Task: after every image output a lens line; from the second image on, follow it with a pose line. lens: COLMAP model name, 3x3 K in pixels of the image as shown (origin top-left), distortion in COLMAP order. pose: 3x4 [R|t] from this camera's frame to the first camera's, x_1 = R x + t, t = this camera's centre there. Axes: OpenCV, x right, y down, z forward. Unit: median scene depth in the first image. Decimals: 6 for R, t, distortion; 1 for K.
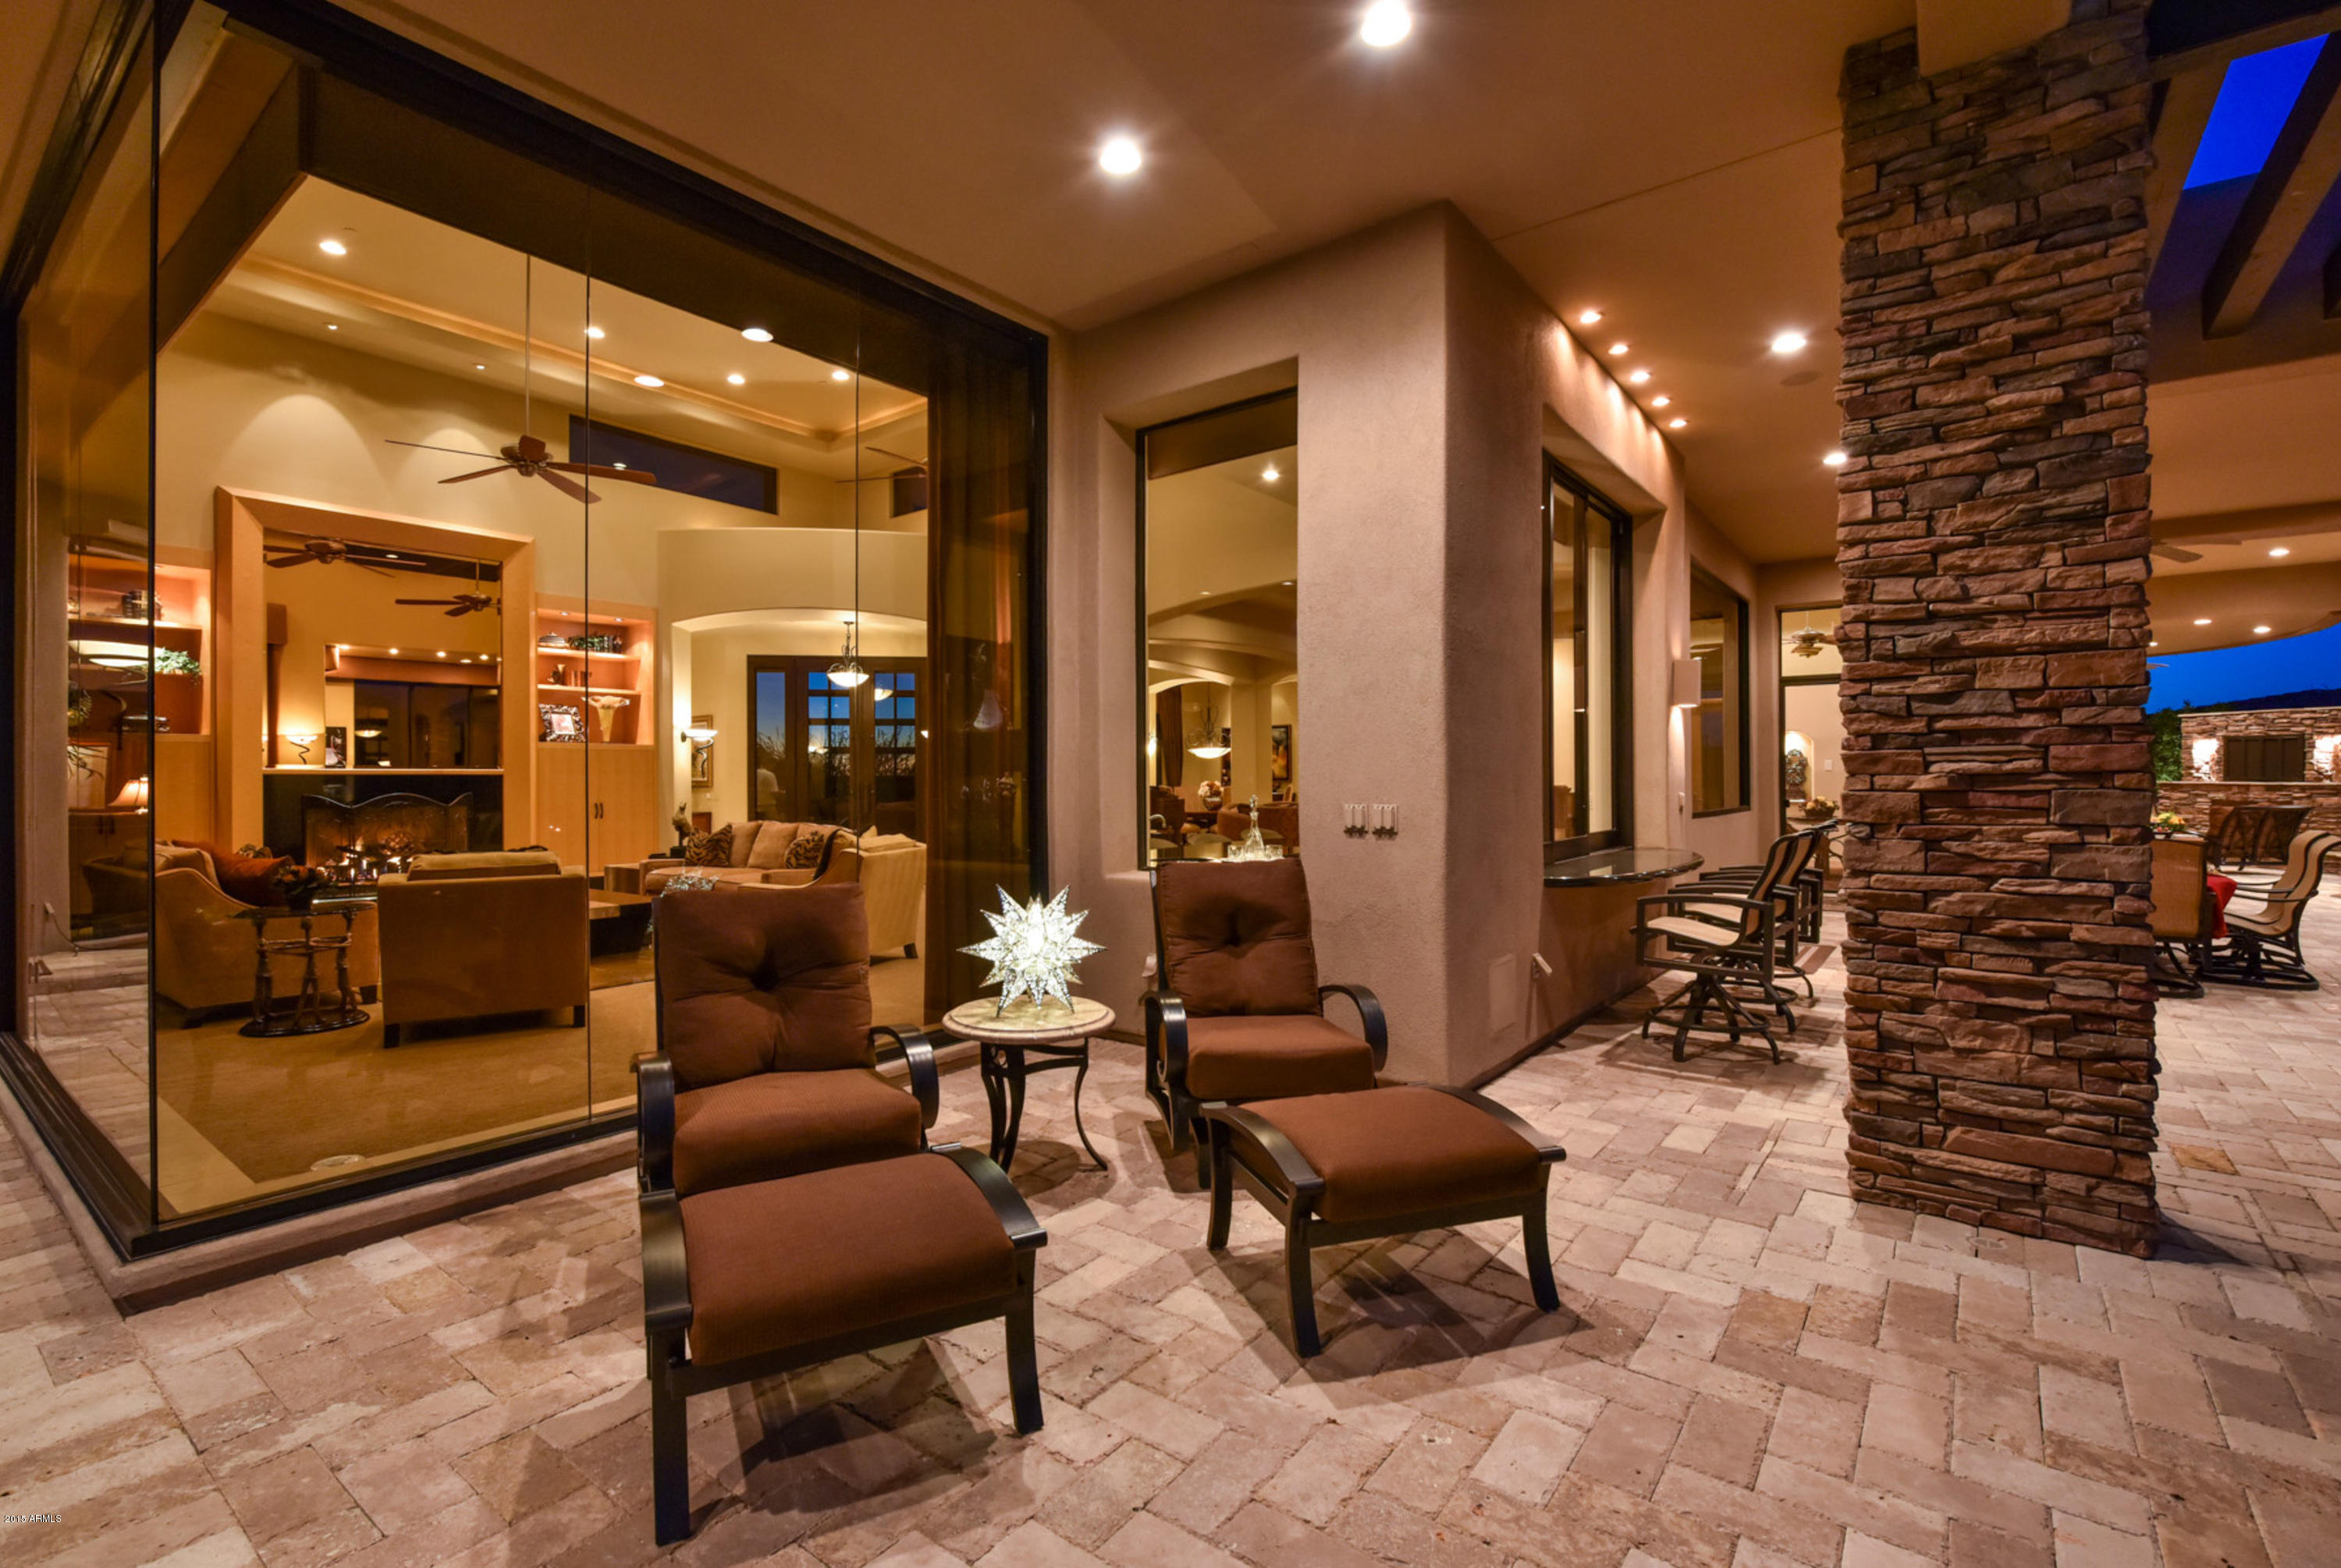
lens RADIAL K [[1039.0, 0, 1170.5], [0, 1039.0, 784.0], [0, 0, 1]] dist [0.000573, 0.000168]
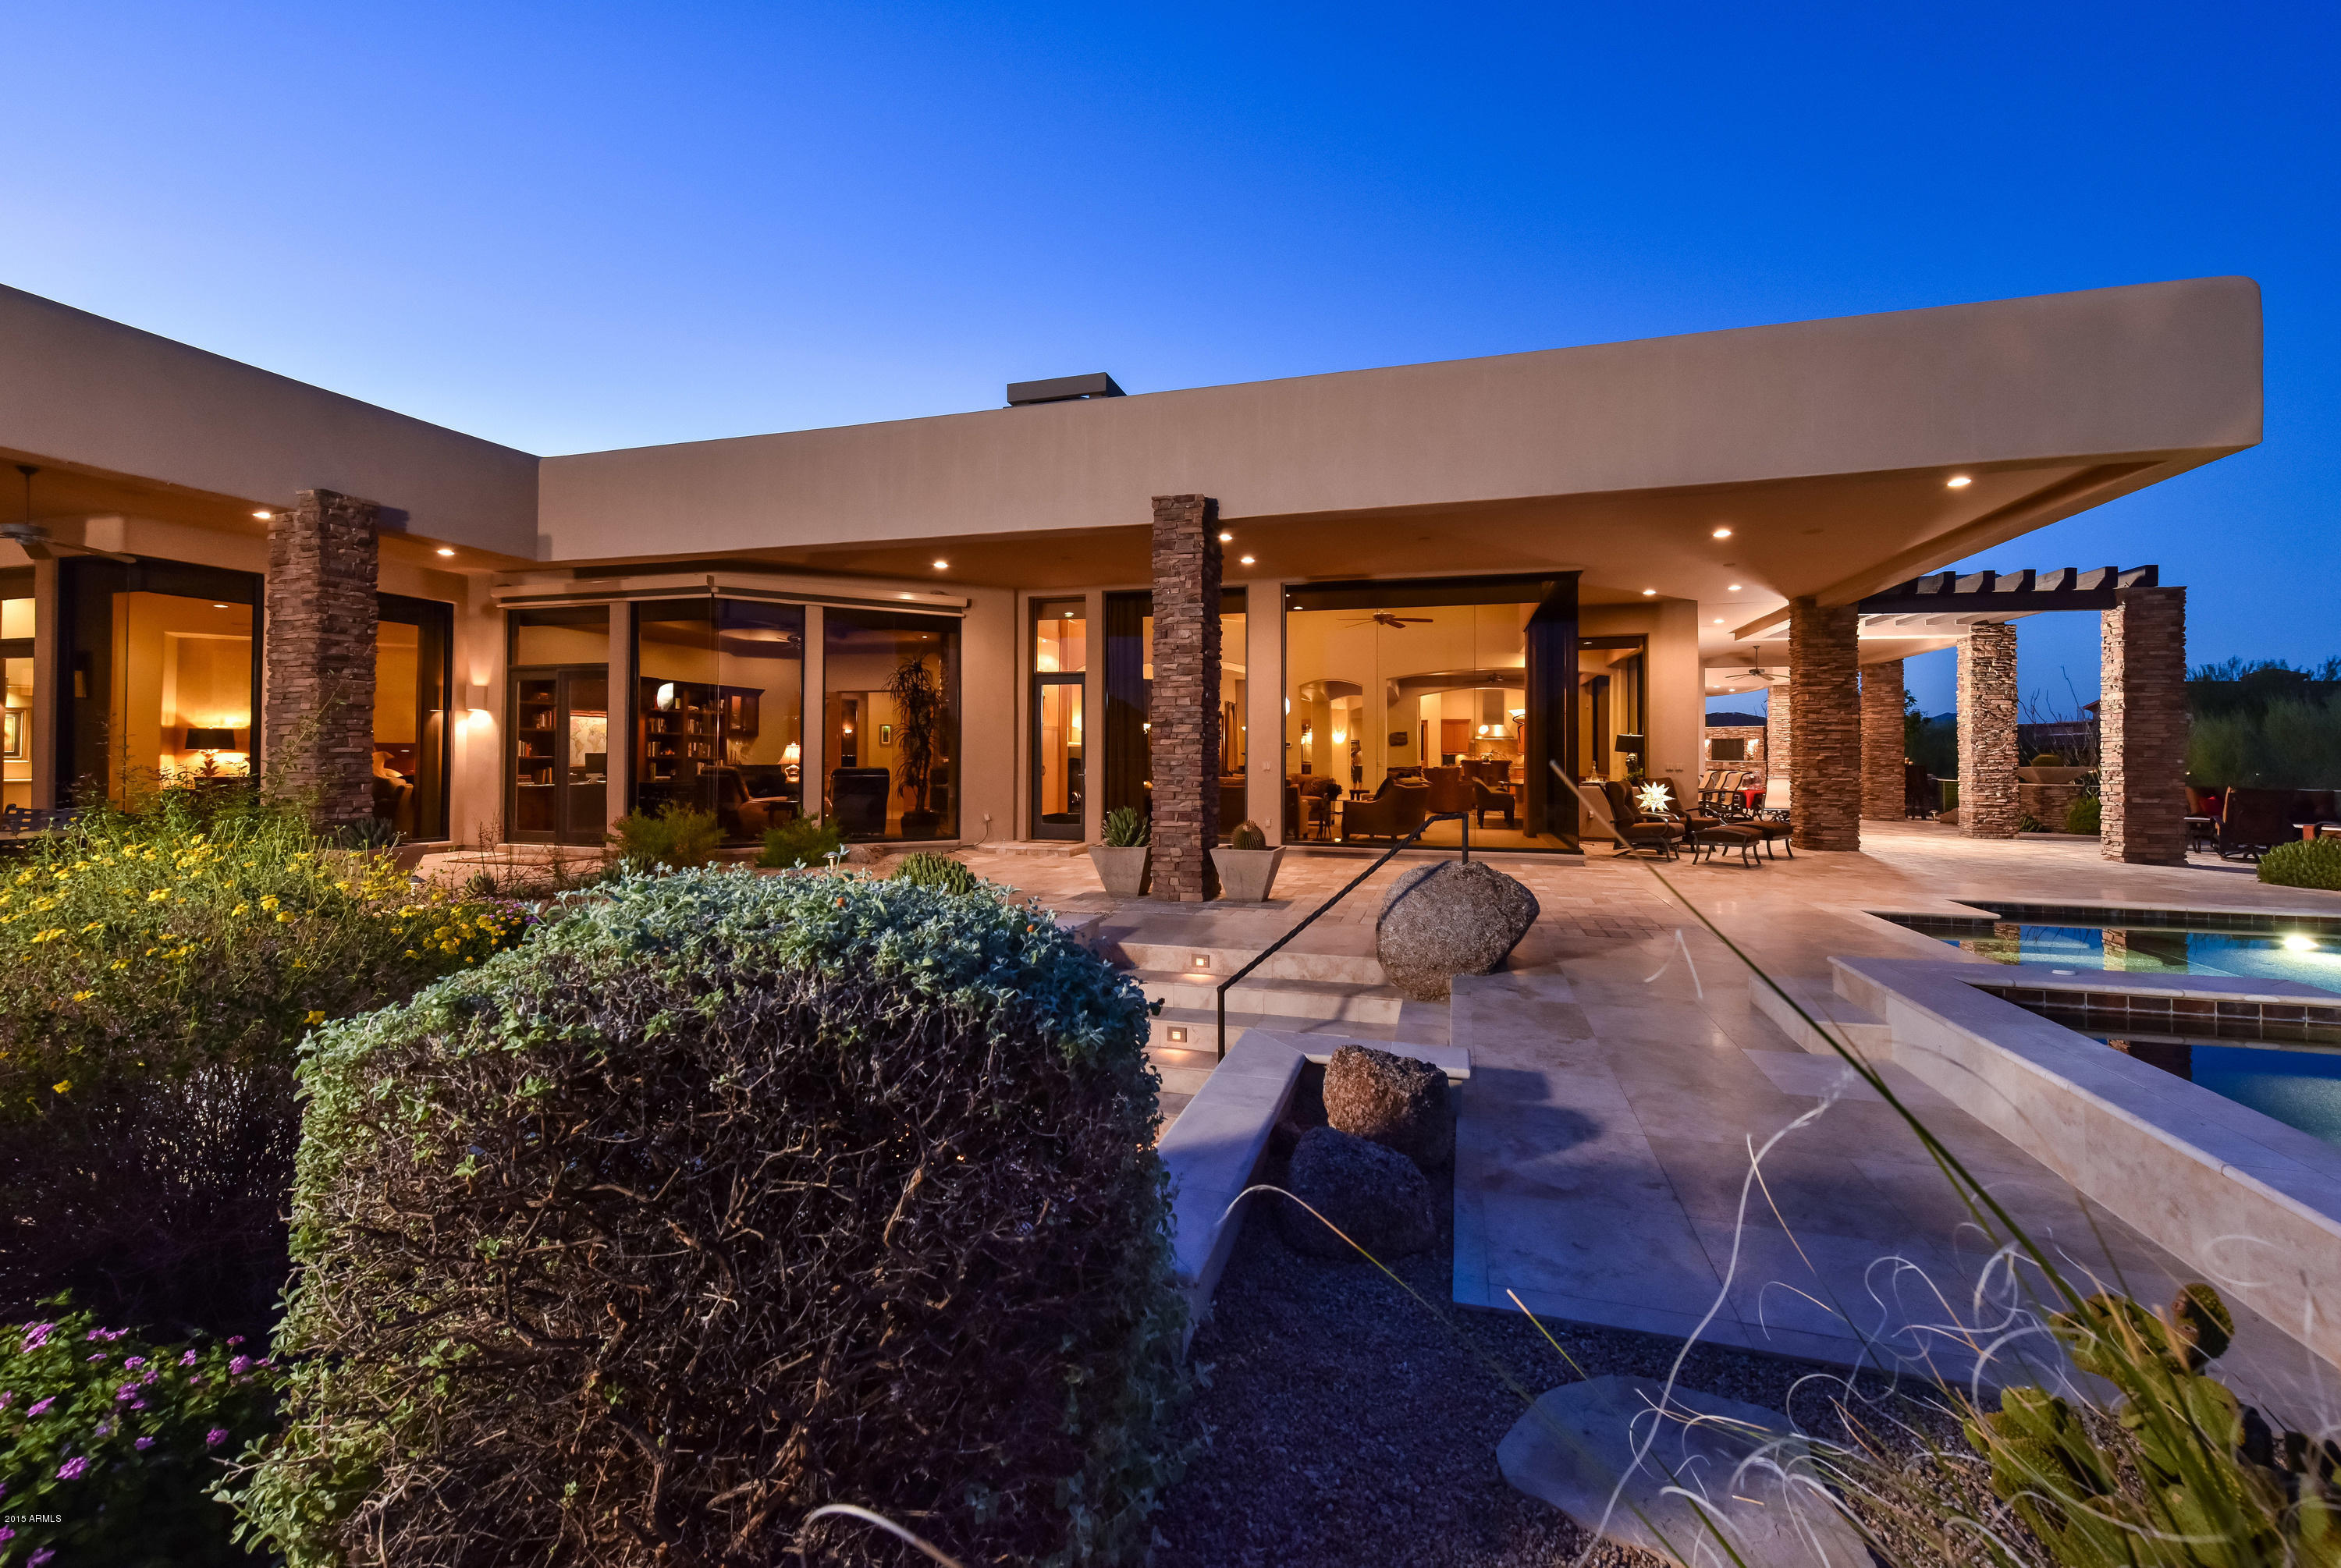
lens RADIAL K [[922.3, 0, 1163.1], [0, 922.3, 748.4], [0, 0, 1]] dist [0.001091, 0.000073]
pose [[0.927696, 0.009044, 0.373226, -3.625068], [-0.007077, 0.999953, -0.006640, 0.004083], [-0.373269, 0.003518, 0.927717, -1.785860]]
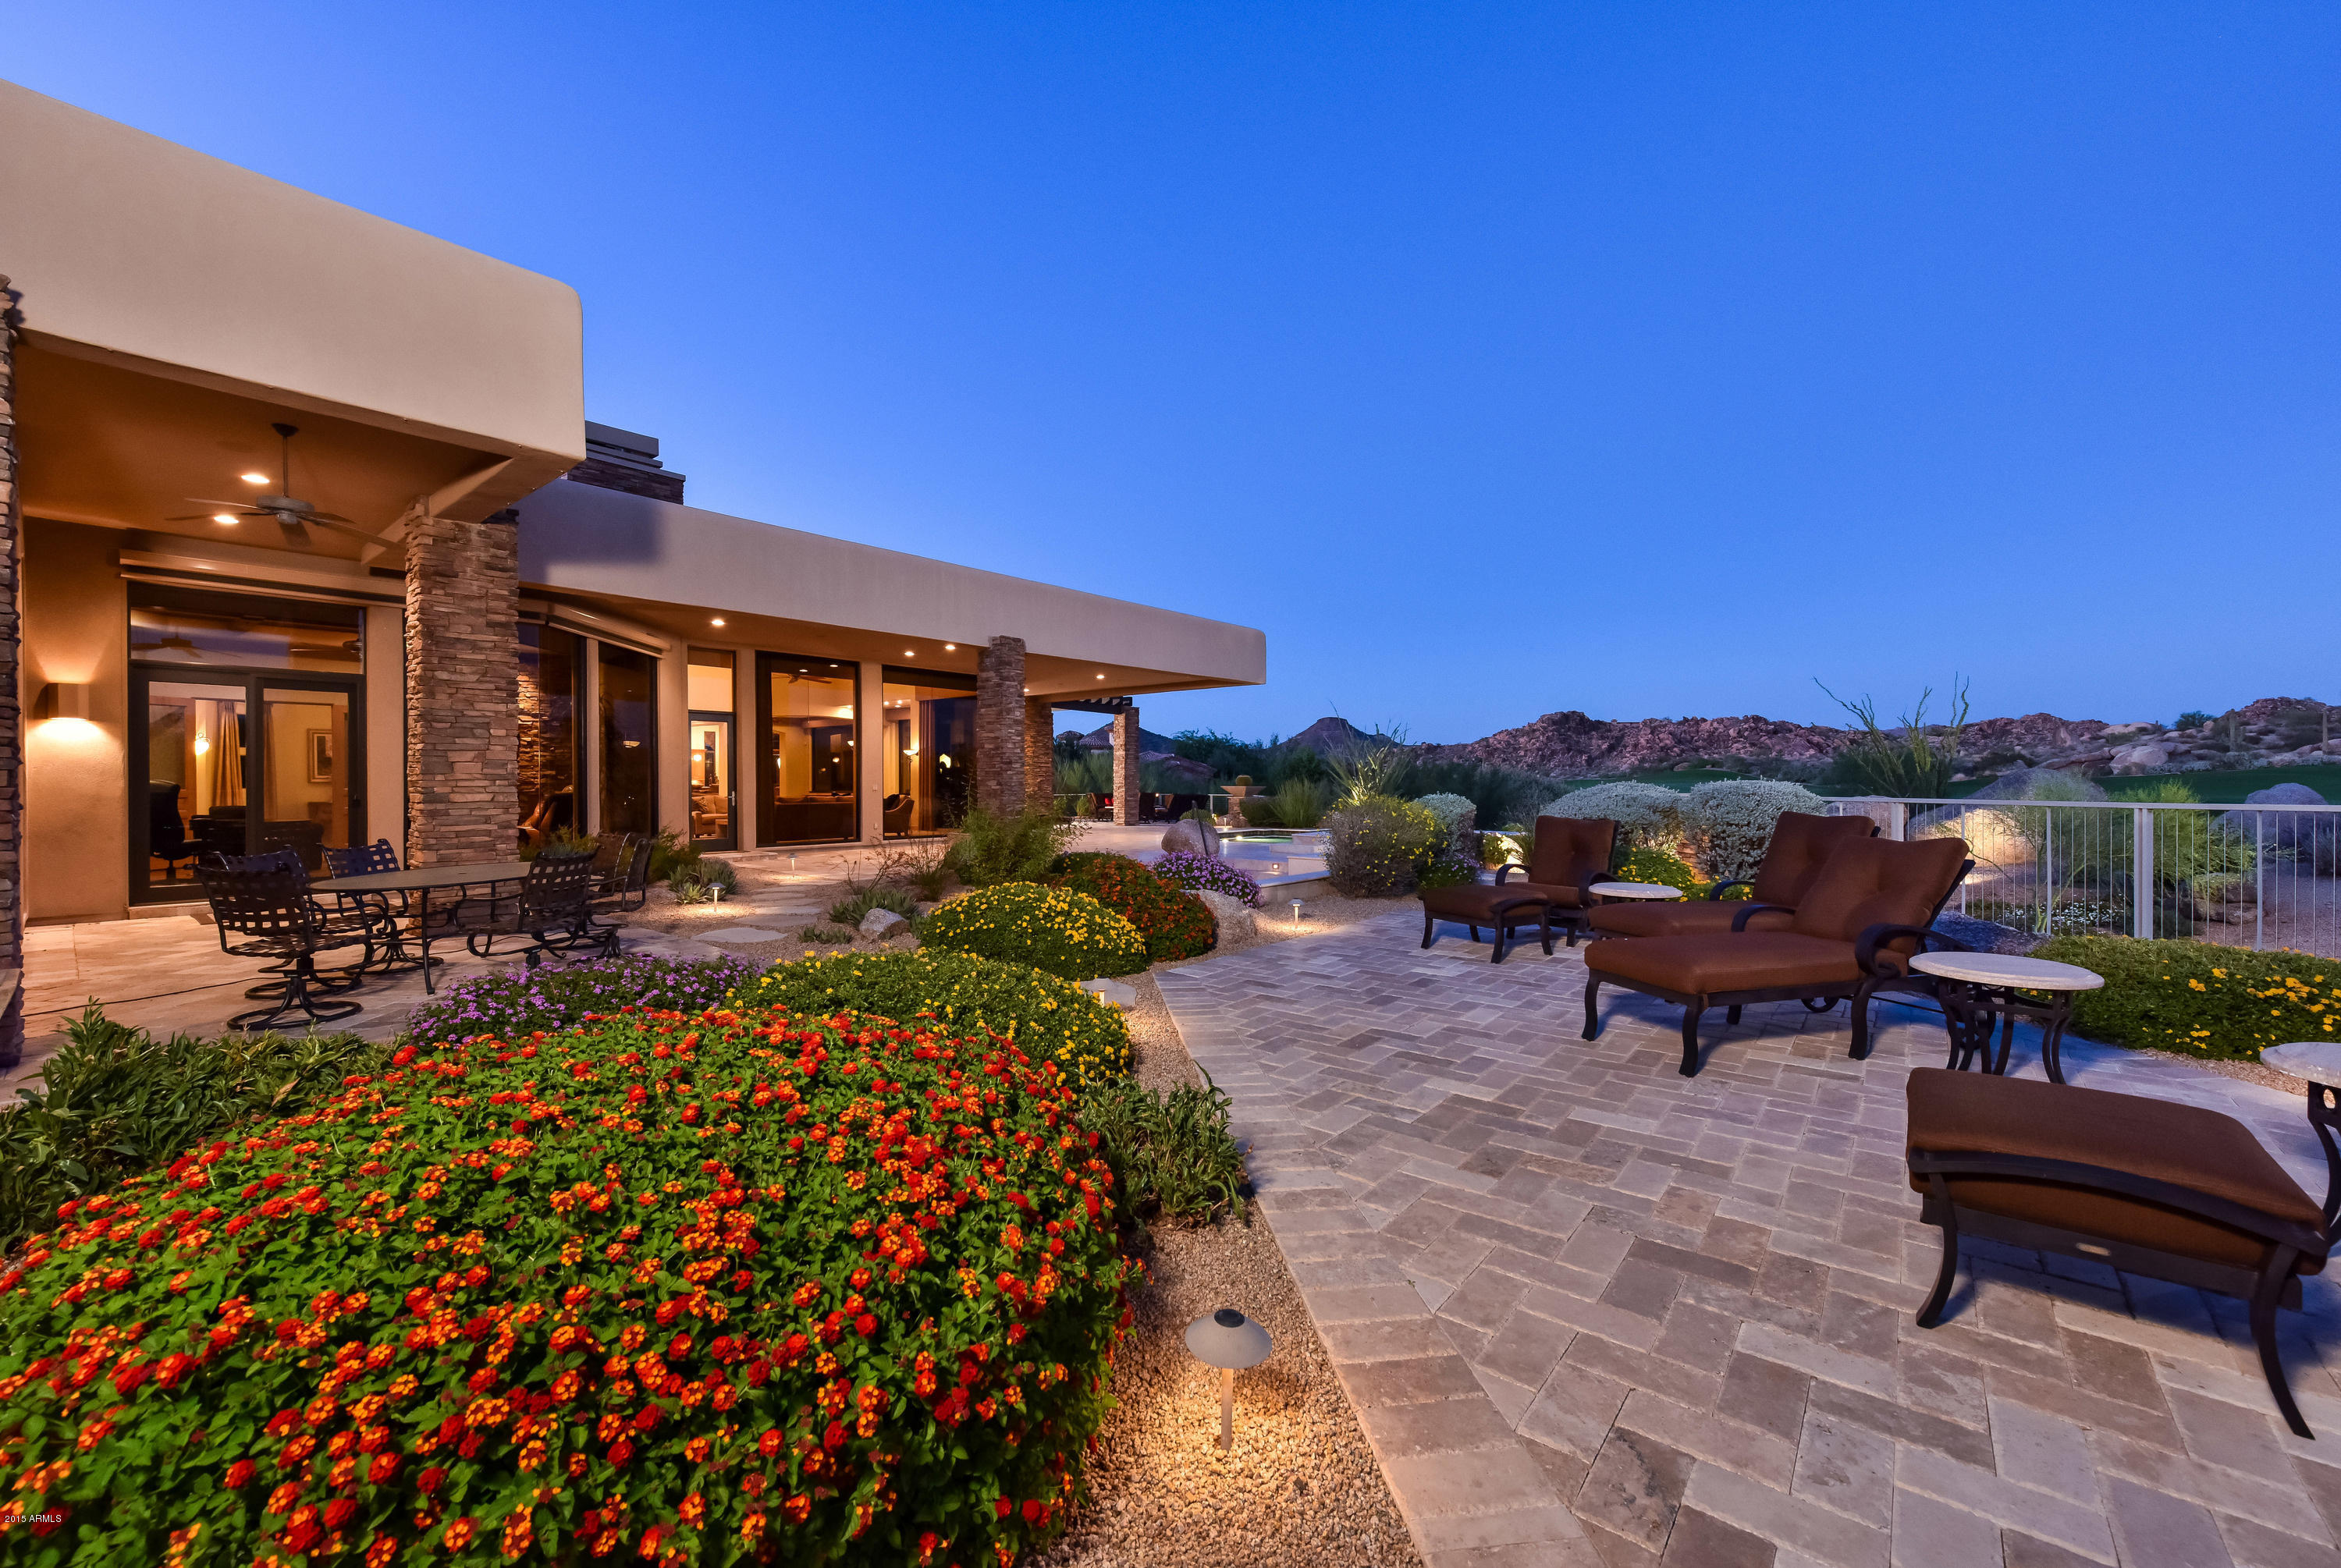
lens RADIAL K [[926.4, 0, 1170.5], [0, 926.4, 784.0], [0, 0, 1]] dist [0.000553, 0.000014]
pose [[0.029917, 0.000068, 0.999552, -7.337734], [-0.000619, 1.000000, -0.000049, 0.027982], [-0.999552, -0.000618, 0.029917, -0.395256]]
